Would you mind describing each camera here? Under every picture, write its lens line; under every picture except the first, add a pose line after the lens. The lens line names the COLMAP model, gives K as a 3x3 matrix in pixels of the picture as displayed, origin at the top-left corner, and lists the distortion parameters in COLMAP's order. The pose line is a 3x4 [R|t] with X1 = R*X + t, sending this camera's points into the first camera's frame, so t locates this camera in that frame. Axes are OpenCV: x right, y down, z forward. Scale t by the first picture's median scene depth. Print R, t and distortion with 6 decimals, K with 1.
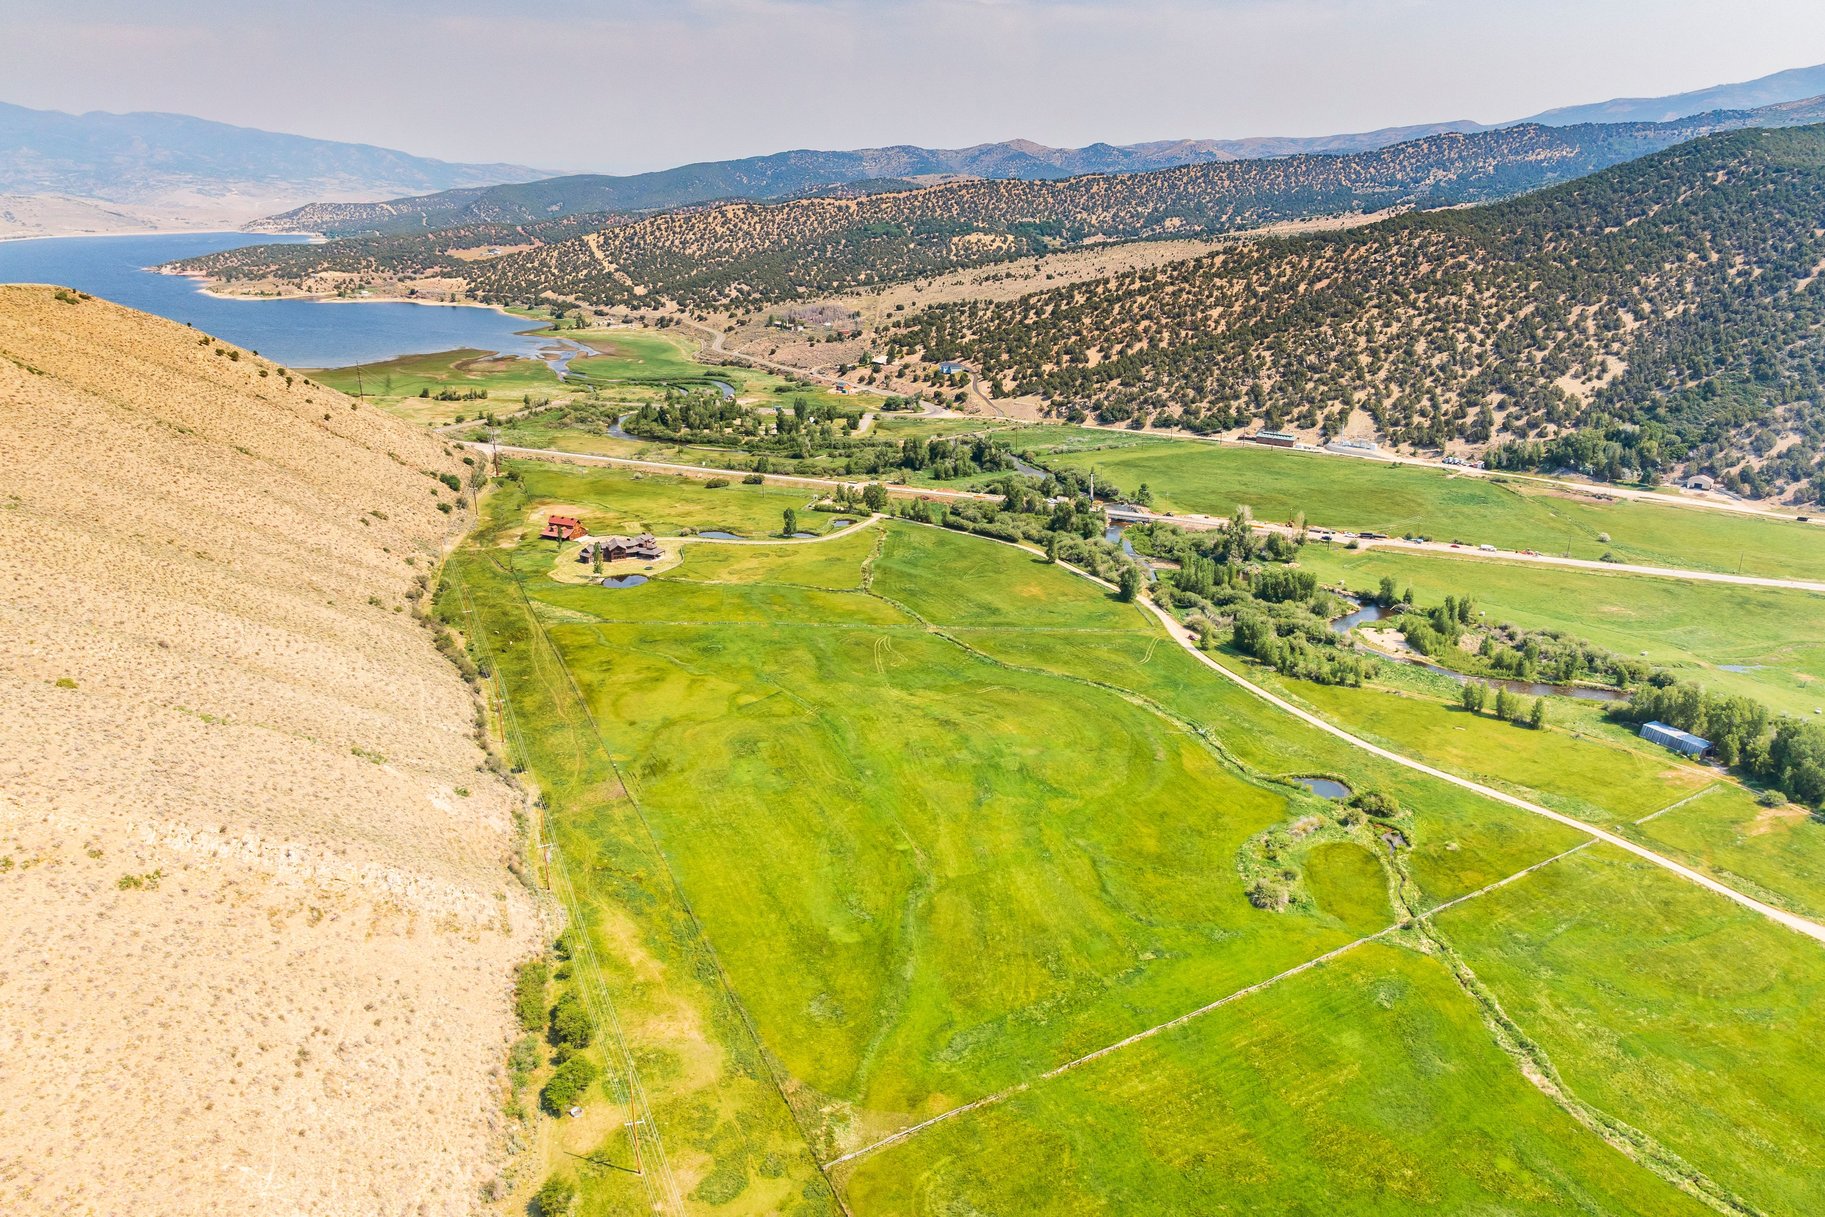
lens RADIAL K [[1292.7, 0, 915.2], [0, 1292.7, 607.0], [0, 0, 1]] dist [-0.036065, 0.000244]
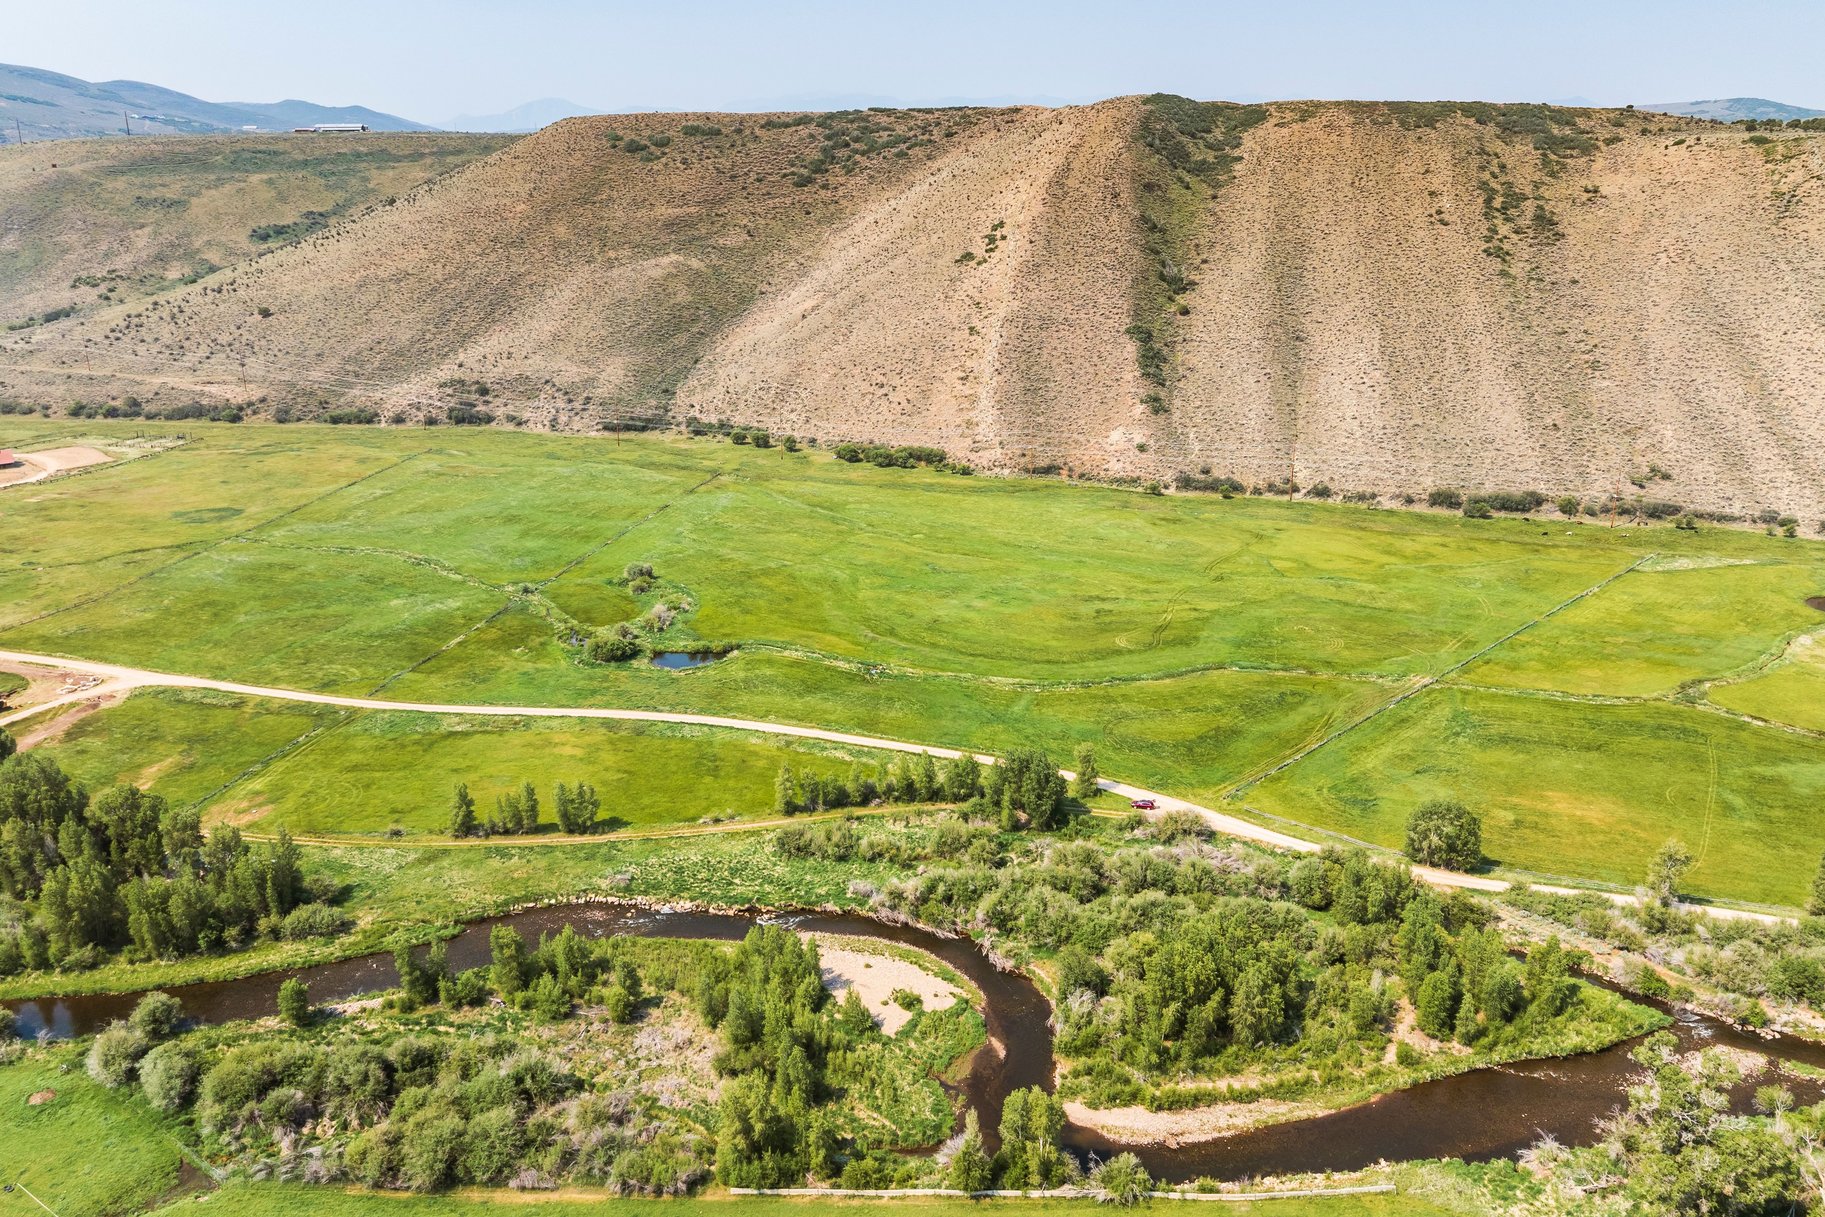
lens RADIAL K [[1292.7, 0, 918.8], [0, 1292.7, 543.6], [0, 0, 1]] dist [-0.036065, 0.000244]
pose [[-0.674184, 0.216711, -0.706054, 0.372927], [-0.231205, 0.846006, 0.480435, -0.174231], [0.701441, 0.487145, -0.520260, 0.709104]]
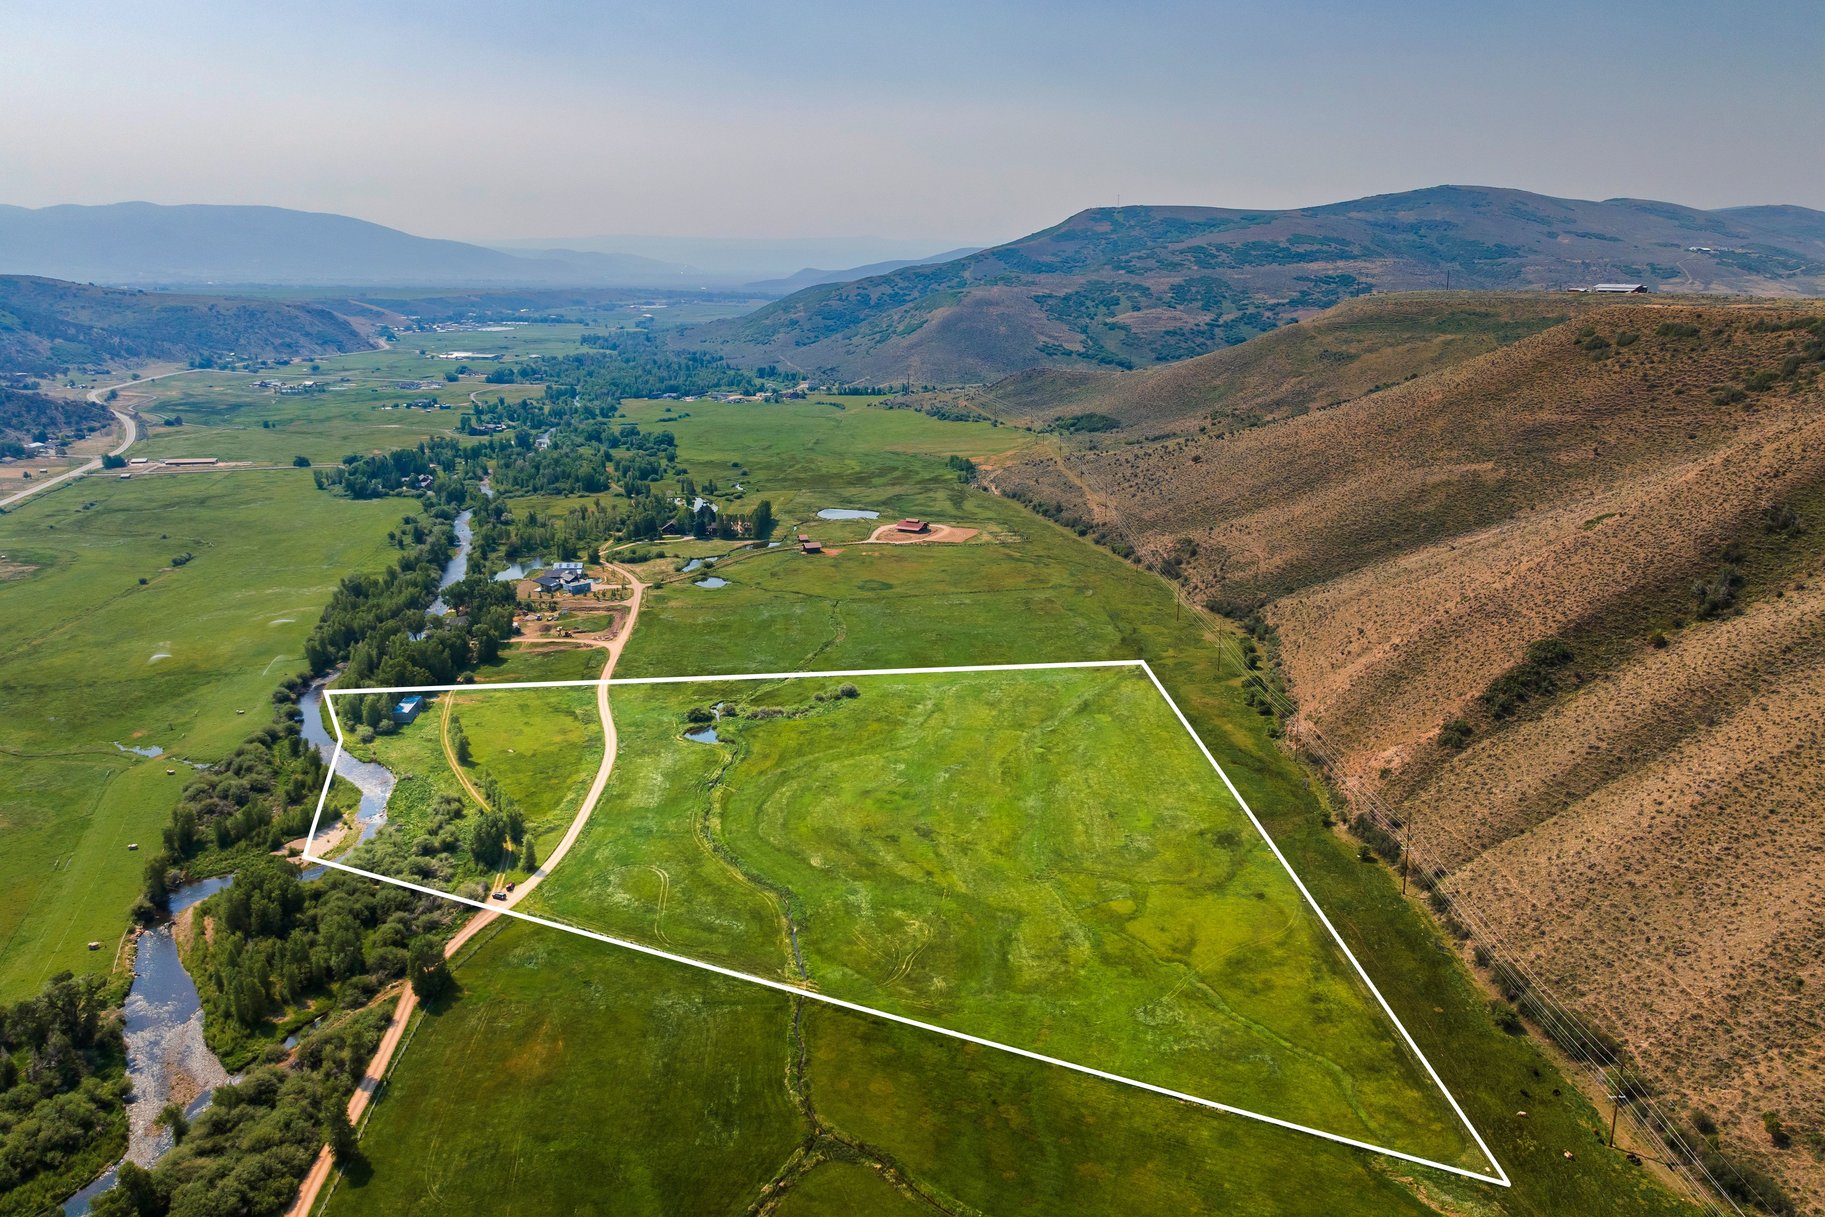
lens RADIAL K [[1292.7, 0, 929.3], [0, 1292.7, 546.0], [0, 0, 1]] dist [-0.036065, 0.000244]
pose [[-0.932094, -0.073457, 0.354690, -0.159451], [0.118723, 0.863169, 0.490758, -0.294900], [-0.342207, 0.499542, -0.795834, 0.868325]]
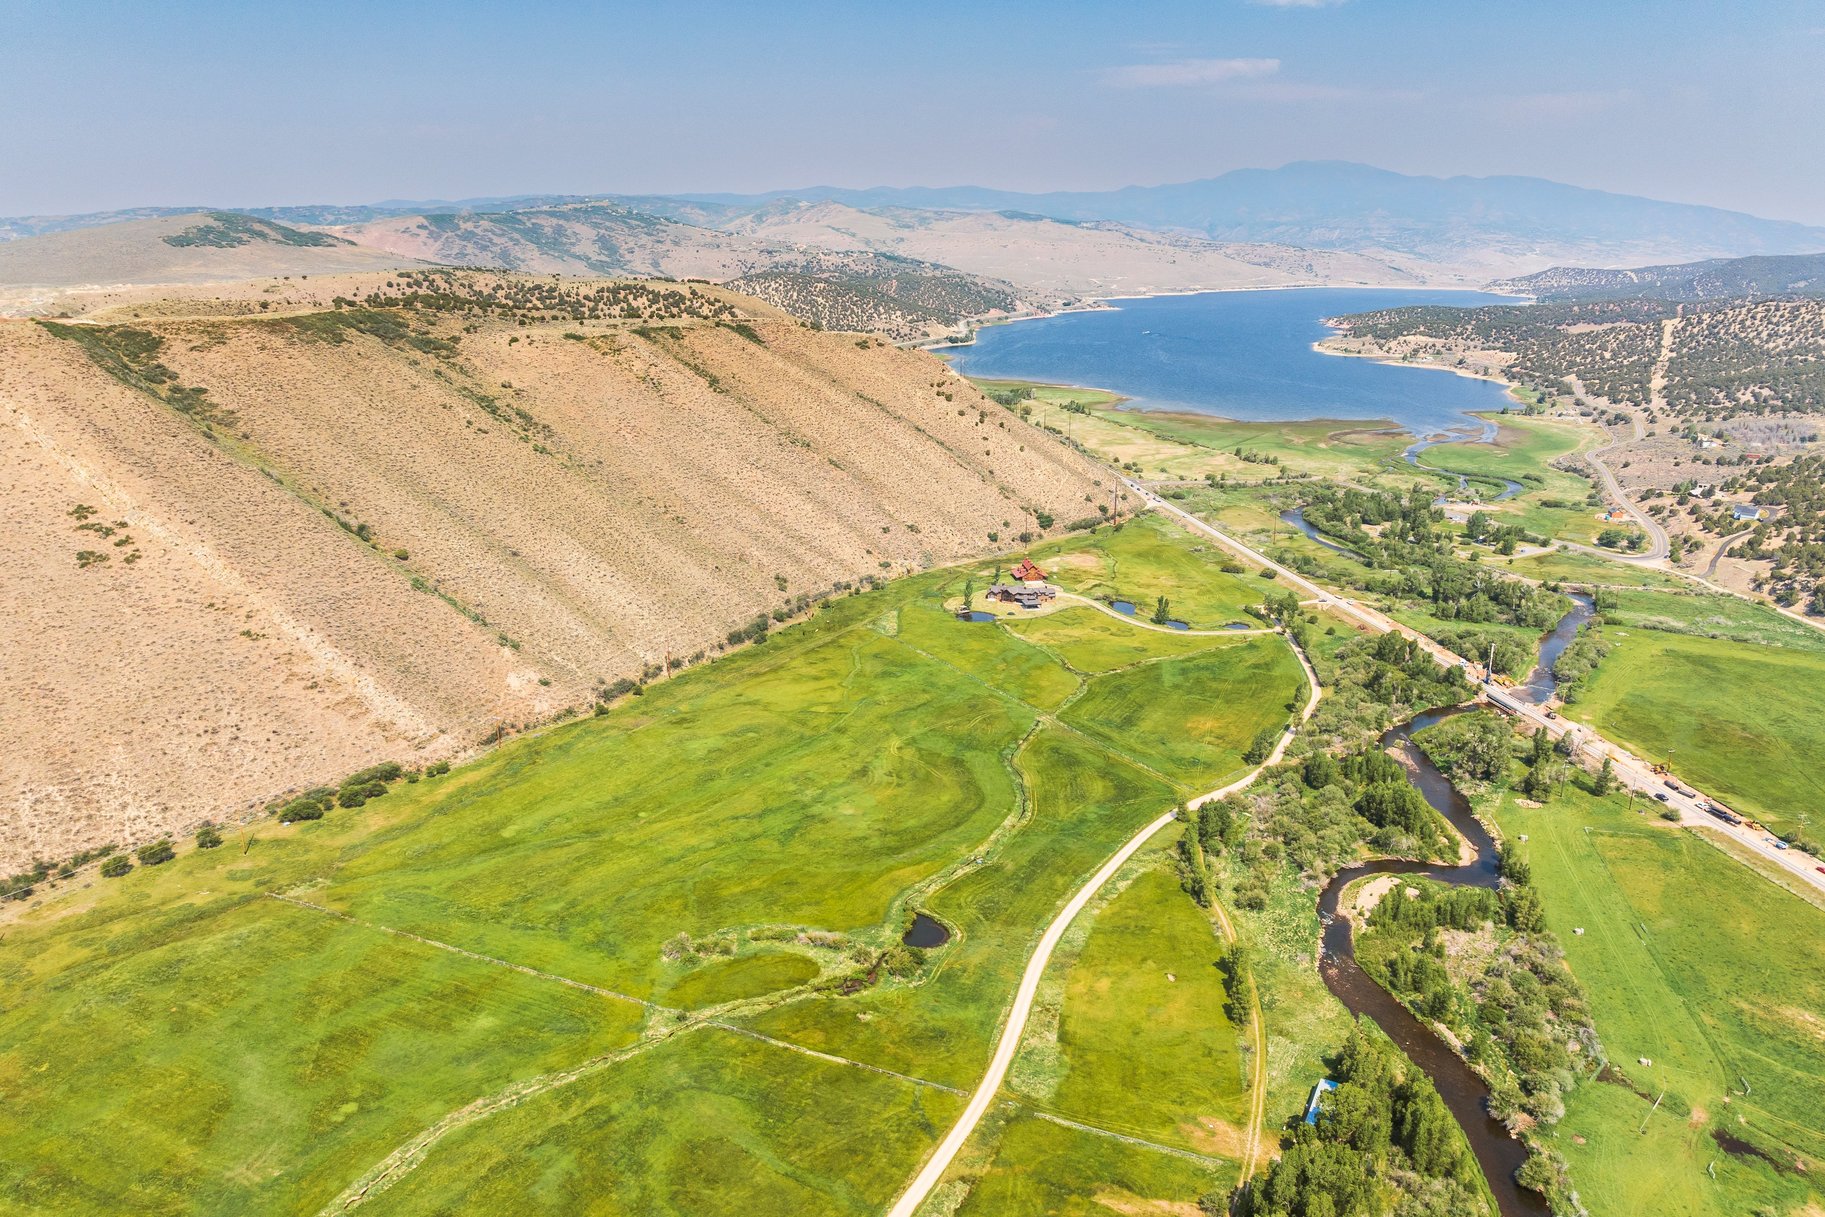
lens RADIAL K [[1292.7, 0, 916.9], [0, 1292.7, 594.1], [0, 0, 1]] dist [-0.036065, 0.000244]
pose [[0.576977, 0.221991, -0.786014, 0.478565], [-0.261447, 0.961917, 0.079753, -0.086503], [0.773784, 0.159485, 0.613043, 0.165397]]
